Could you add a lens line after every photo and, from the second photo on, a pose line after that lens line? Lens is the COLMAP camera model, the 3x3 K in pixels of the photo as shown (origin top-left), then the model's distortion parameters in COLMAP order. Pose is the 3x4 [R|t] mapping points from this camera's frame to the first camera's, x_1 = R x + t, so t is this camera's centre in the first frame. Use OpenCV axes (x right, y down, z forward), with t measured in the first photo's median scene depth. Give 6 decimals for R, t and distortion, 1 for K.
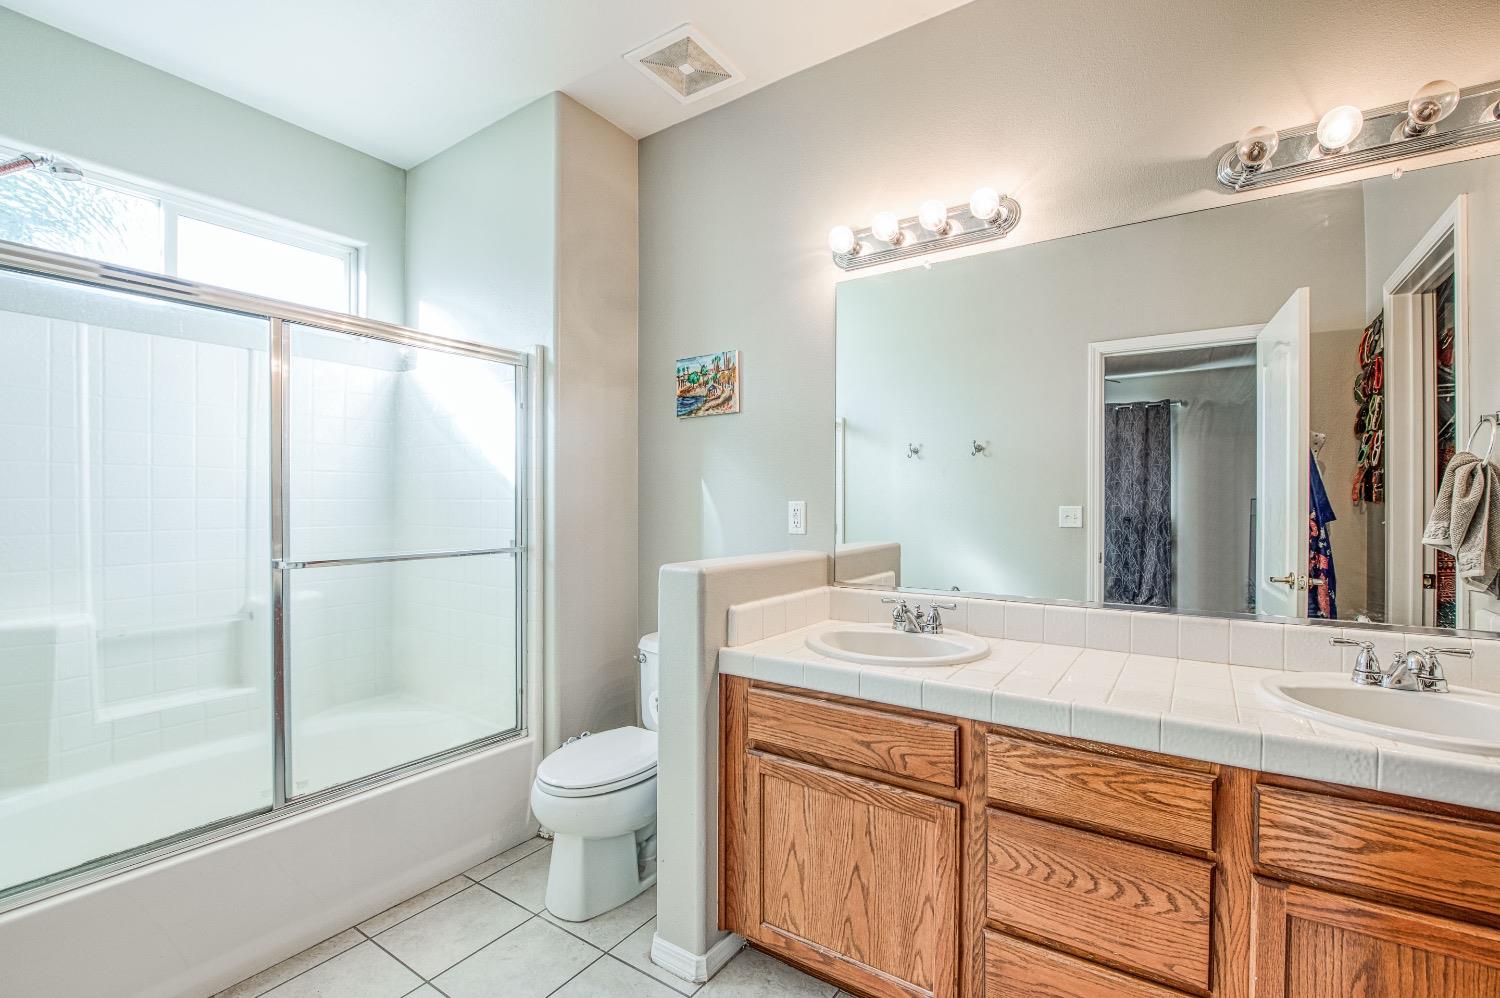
lens RADIAL K [[663.0, 0, 755.6], [0, 663.0, 498.8], [0, 0, 1]] dist [-0.012420, -0.000515]
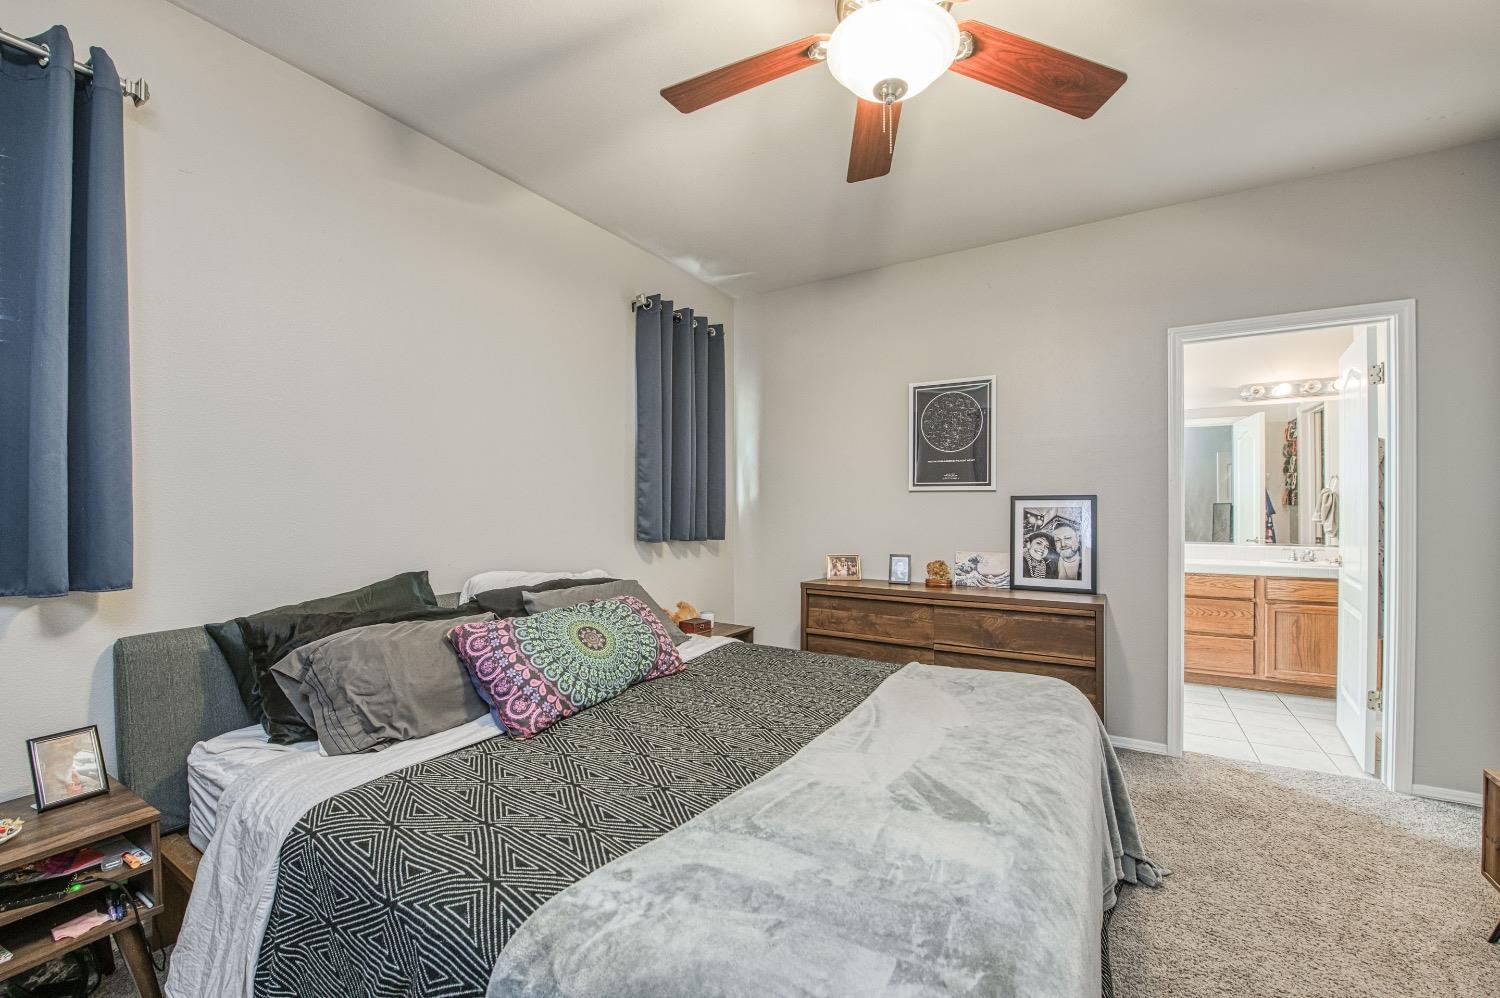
lens RADIAL K [[594.2, 0, 741.4], [0, 594.2, 501.6], [0, 0, 1]] dist [-0.003953, -0.002489]
pose [[0.999940, -0.003018, 0.010523, -0.975705], [0.003077, 0.999979, -0.005674, -0.004000], [-0.010506, 0.005706, 0.999929, -1.012845]]
